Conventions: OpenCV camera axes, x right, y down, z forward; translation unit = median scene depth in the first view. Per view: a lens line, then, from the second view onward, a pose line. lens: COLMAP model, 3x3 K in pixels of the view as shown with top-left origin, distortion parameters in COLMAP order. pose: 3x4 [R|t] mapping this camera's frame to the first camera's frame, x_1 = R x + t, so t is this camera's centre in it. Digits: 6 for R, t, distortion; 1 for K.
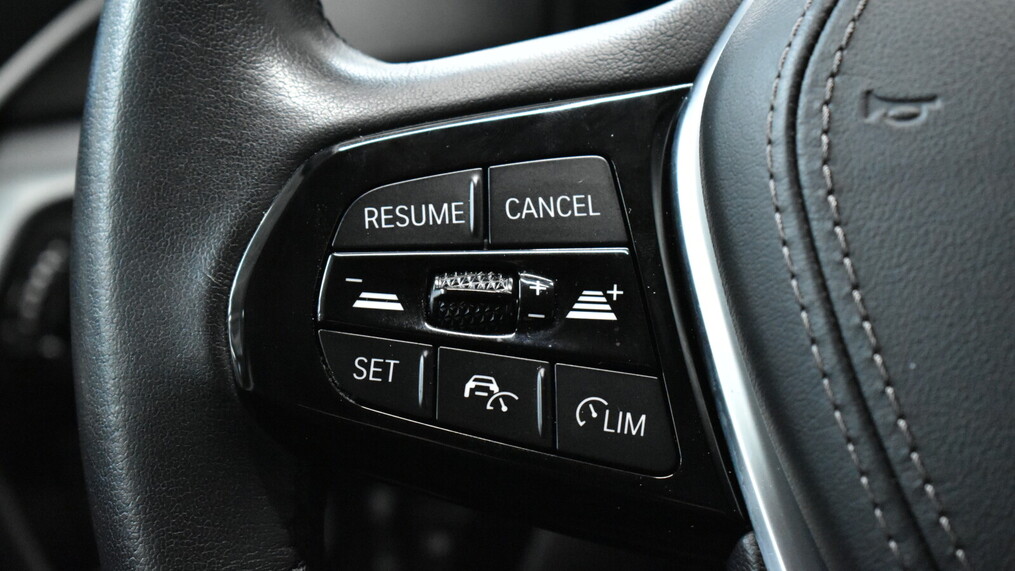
lens RADIAL K [[2505.8, 0, 506.3], [0, 2505.8, 284.8], [0, 0, 1]] dist [-0.170522, 0.000000]
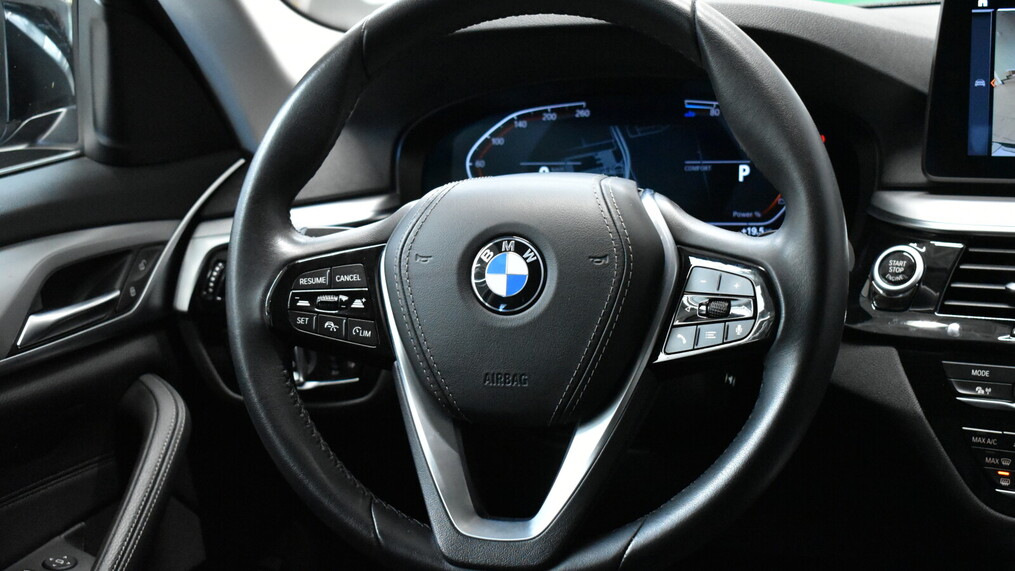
lens RADIAL K [[1596.5, 0, 508.9], [0, 1596.5, 286.1], [0, 0, 1]] dist [-0.131187, 0.000000]
pose [[0.999941, -0.009188, -0.005722, 0.287567], [0.009481, 0.998525, 0.053468, -0.151431], [0.005223, -0.053519, 0.998553, -1.507773]]
